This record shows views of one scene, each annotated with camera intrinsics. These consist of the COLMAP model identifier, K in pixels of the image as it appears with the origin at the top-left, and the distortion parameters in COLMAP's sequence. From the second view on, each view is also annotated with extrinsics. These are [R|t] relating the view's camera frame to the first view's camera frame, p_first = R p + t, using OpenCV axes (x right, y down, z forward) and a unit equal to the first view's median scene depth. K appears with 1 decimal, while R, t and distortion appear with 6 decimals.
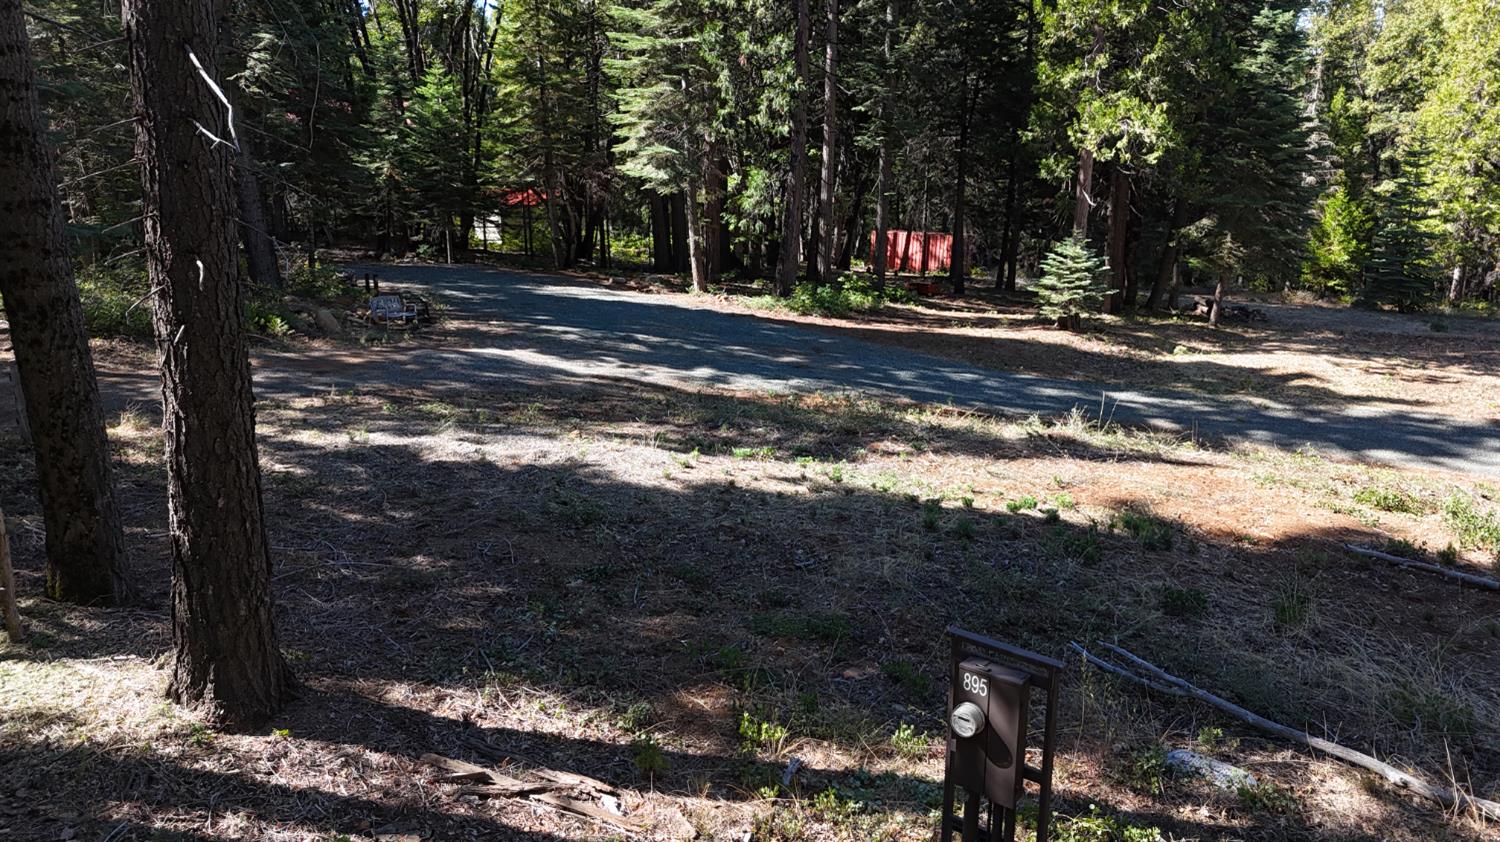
lens RADIAL K [[1102.4, 0, 750.0], [0, 1102.4, 421.0], [0, 0, 1]] dist [0.088405, -0.095711]
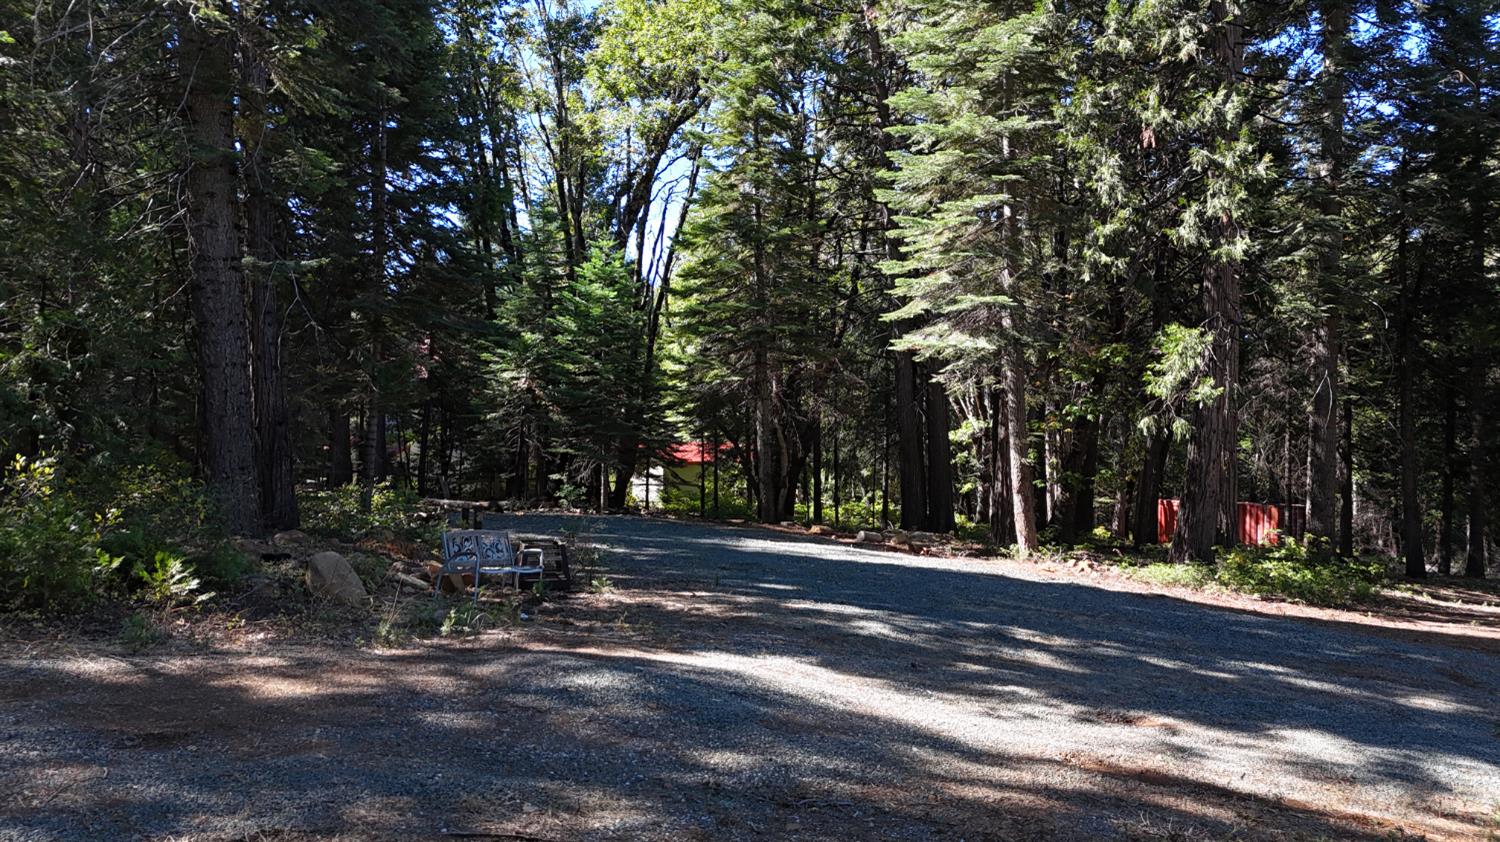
lens RADIAL K [[1107.4, 0, 752.9], [0, 1107.4, 419.2], [0, 0, 1]] dist [0.074083, -0.071797]
pose [[0.993175, 0.006911, -0.116432, -0.125121], [-0.037303, 0.964634, -0.260941, -0.030980], [0.110511, 0.263503, 0.958308, 0.434954]]
